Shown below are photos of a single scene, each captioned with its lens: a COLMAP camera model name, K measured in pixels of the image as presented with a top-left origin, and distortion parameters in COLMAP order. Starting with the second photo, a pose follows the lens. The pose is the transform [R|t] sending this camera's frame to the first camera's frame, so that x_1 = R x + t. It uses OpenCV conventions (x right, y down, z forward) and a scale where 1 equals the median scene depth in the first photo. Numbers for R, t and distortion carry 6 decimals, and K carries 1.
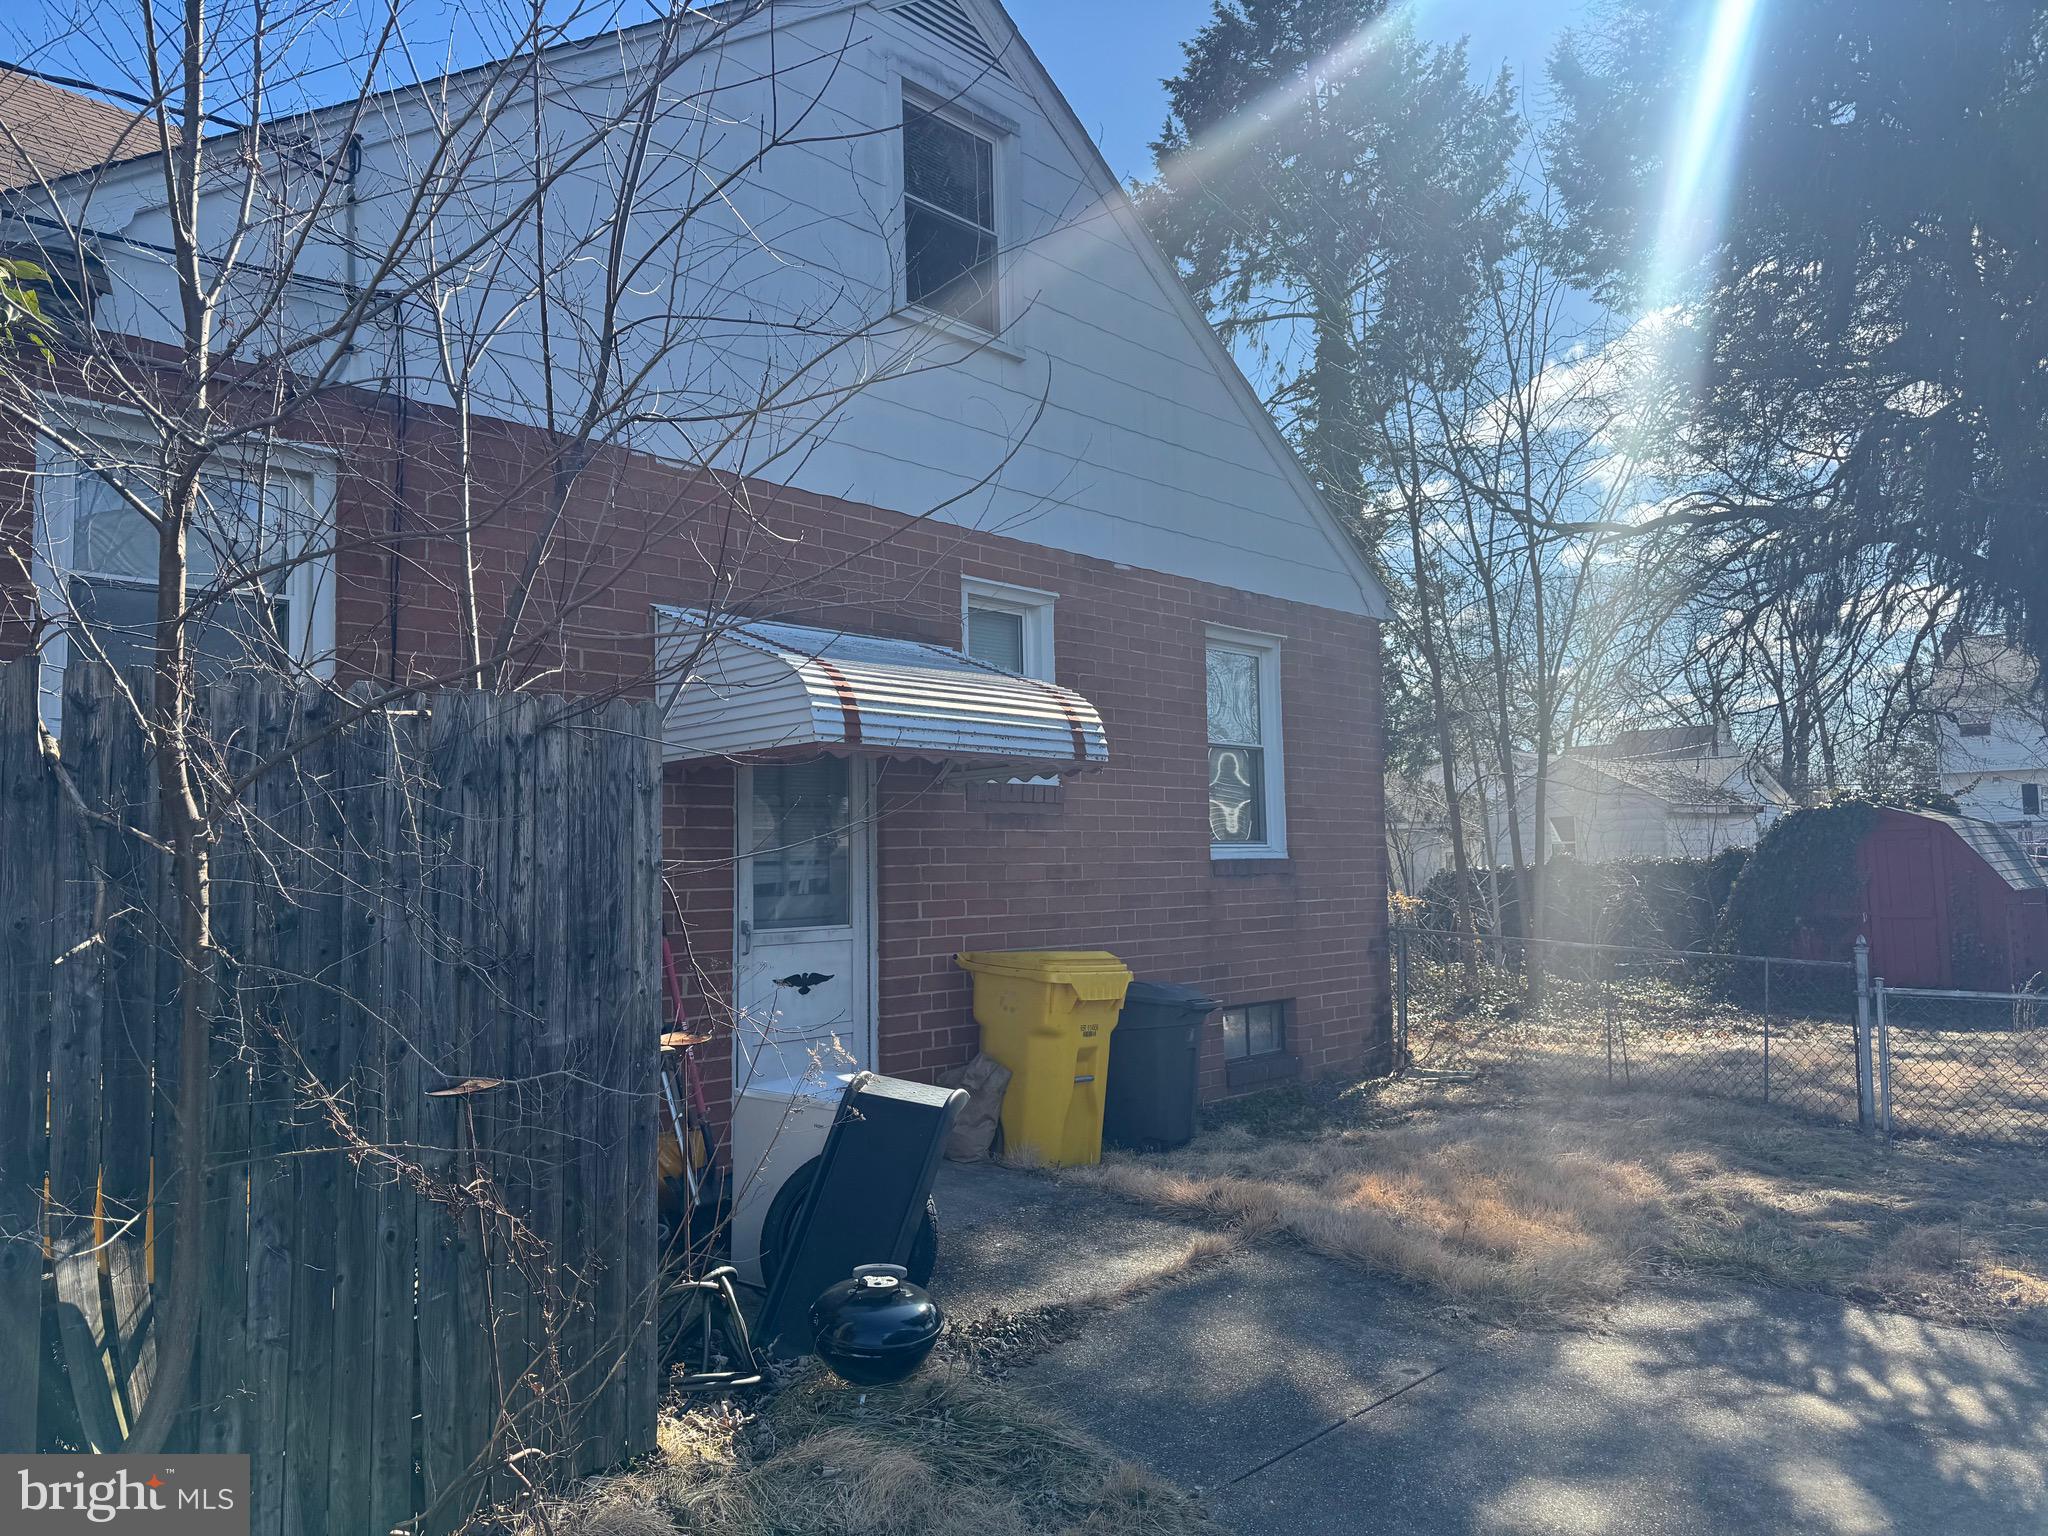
lens RADIAL K [[1440.0, 0, 1027.1], [0, 1440.0, 750.8], [0, 0, 1]] dist [0.106439, -0.129300]
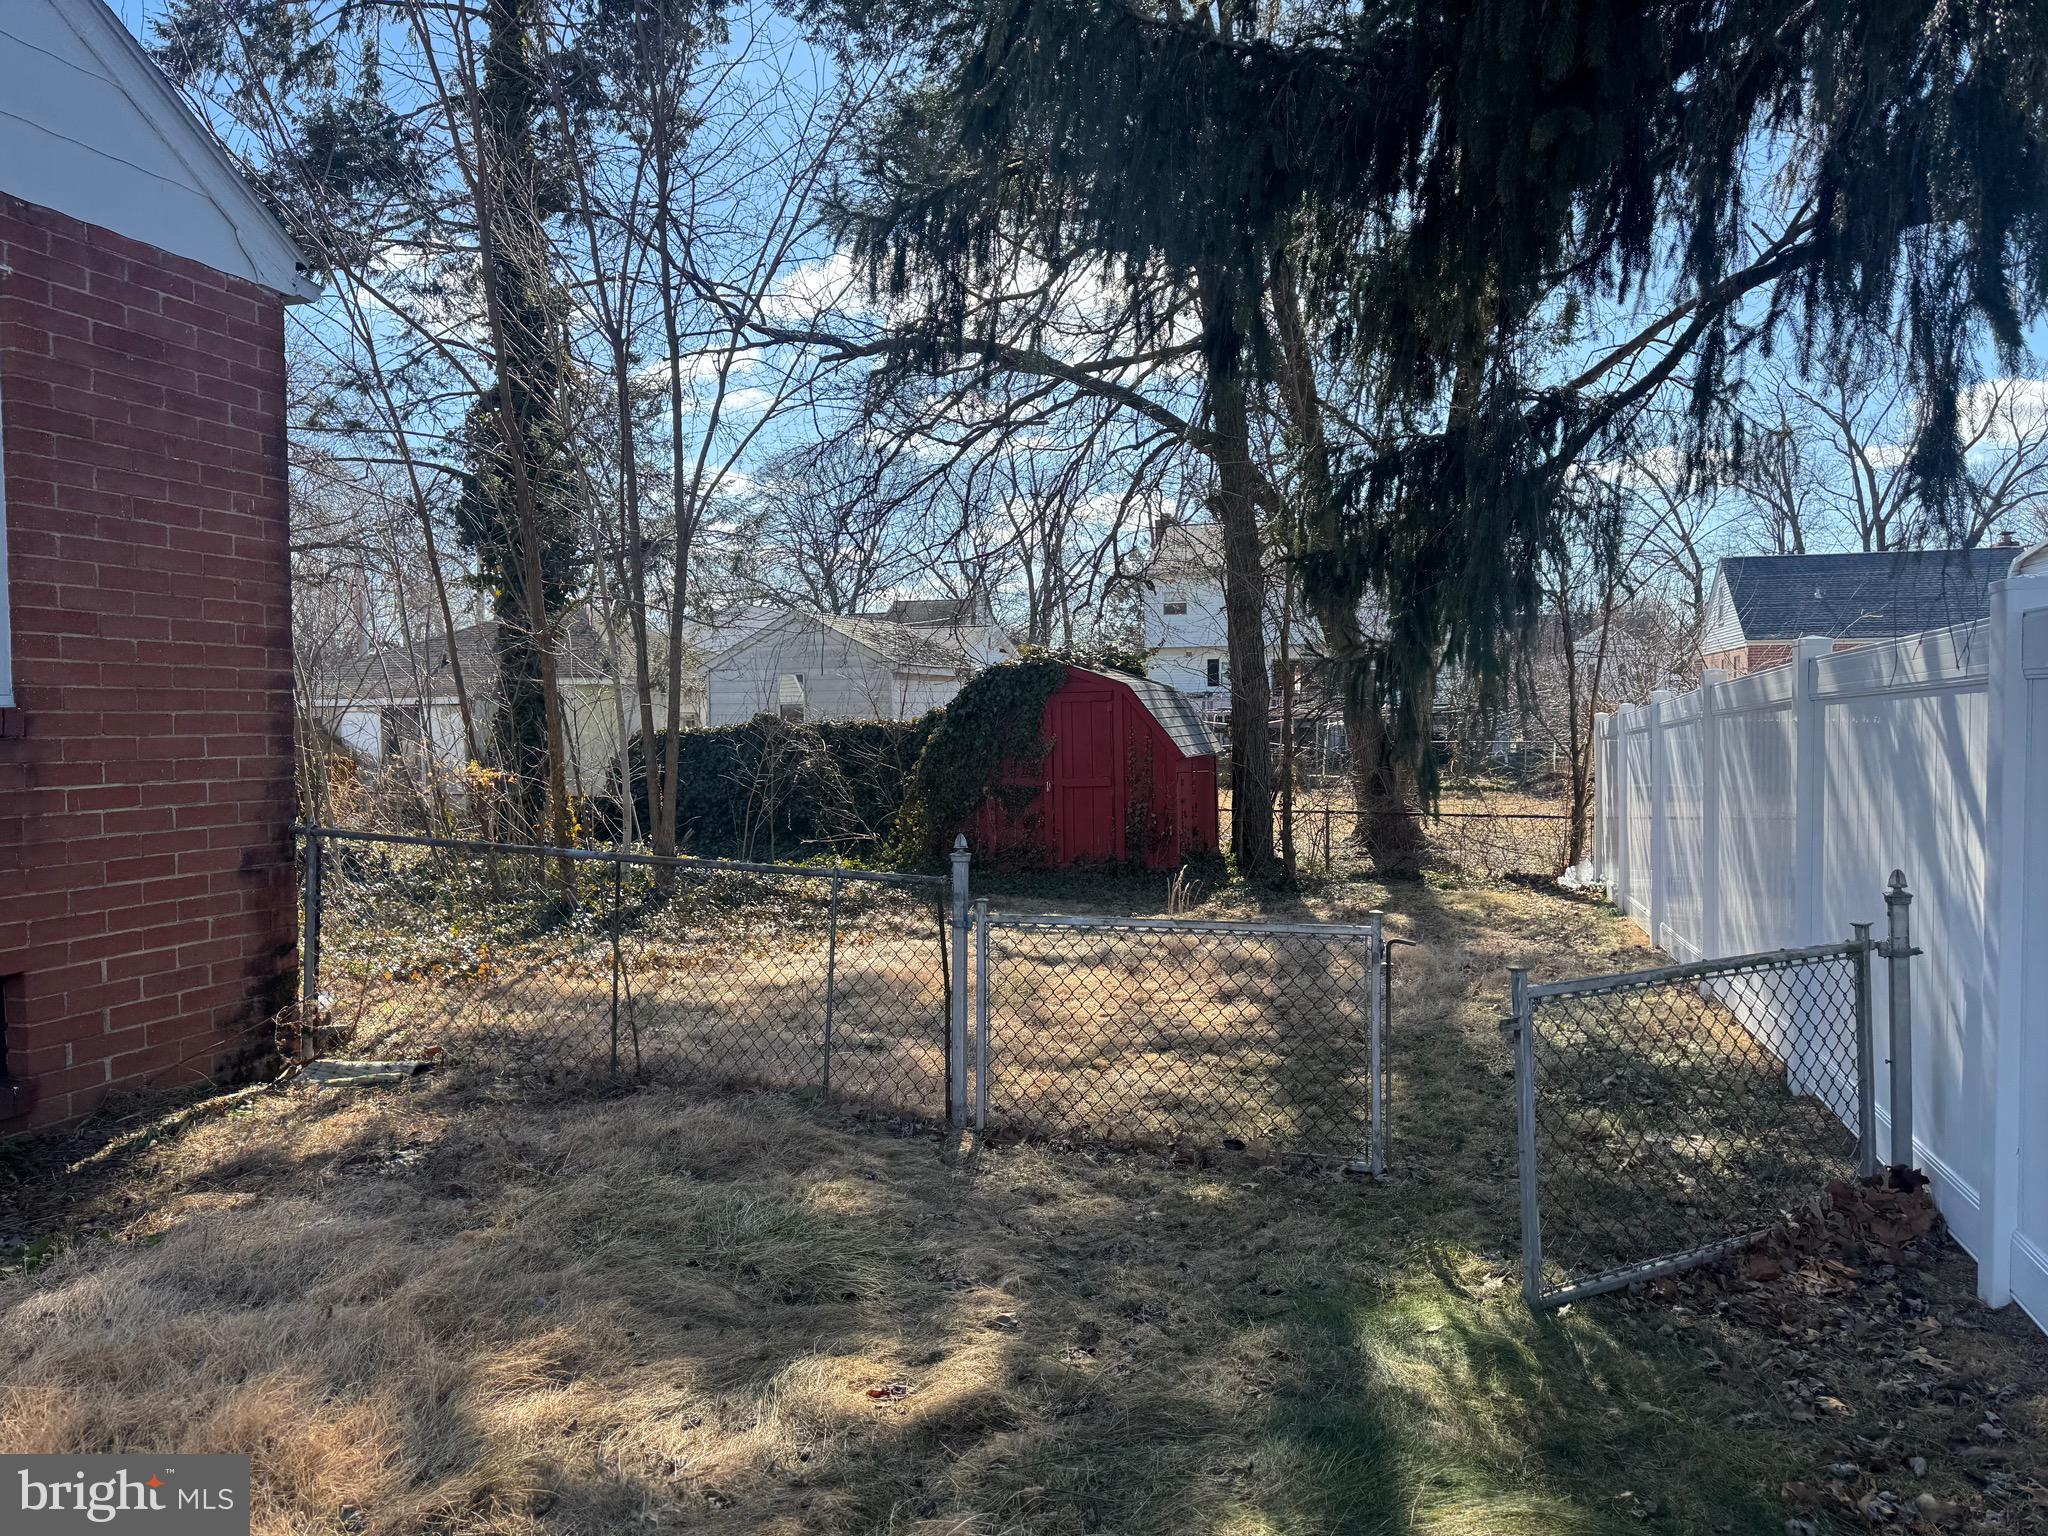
lens RADIAL K [[1440.0, 0, 1027.1], [0, 1440.0, 750.8], [0, 0, 1]] dist [0.106439, -0.129300]
pose [[0.892115, 0.003319, 0.451797, 0.162284], [-0.046236, 0.995394, 0.083986, 0.017758], [-0.449437, -0.095814, 0.888159, 0.224901]]
